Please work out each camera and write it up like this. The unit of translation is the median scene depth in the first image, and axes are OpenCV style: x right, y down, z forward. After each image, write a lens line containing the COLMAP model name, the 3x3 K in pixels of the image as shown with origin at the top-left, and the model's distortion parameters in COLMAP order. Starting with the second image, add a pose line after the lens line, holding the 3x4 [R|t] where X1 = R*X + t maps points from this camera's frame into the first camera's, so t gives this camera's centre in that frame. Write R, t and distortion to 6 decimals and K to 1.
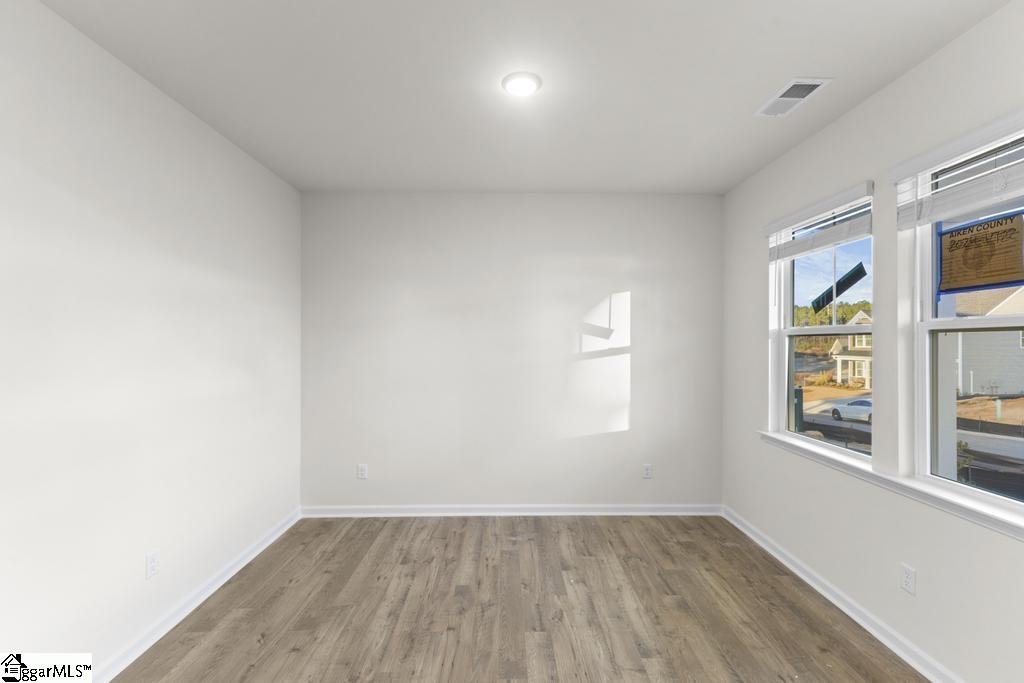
lens RADIAL K [[451.6, 0, 506.2], [0, 451.6, 346.3], [0, 0, 1]] dist [0.008762, -0.000455]
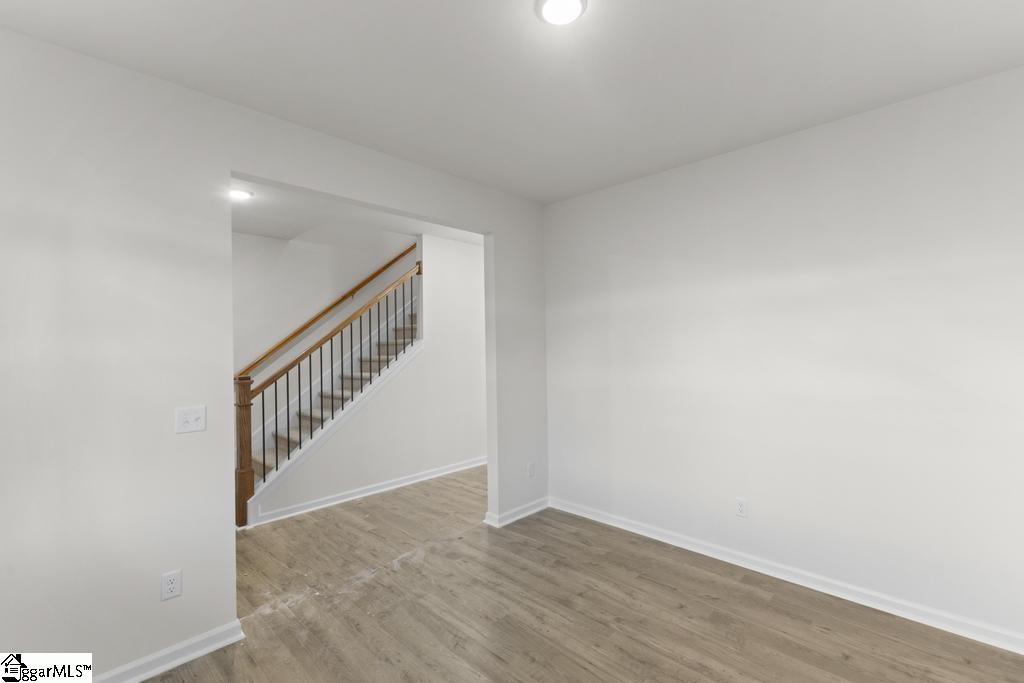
lens RADIAL K [[451.6, 0, 506.9], [0, 451.6, 341.5], [0, 0, 1]] dist [0.008762, -0.000455]
pose [[-0.720194, -0.013083, -0.693650, 0.614056], [-0.003851, 0.999882, -0.014860, 0.018562], [0.693763, -0.008031, -0.720159, 1.433065]]
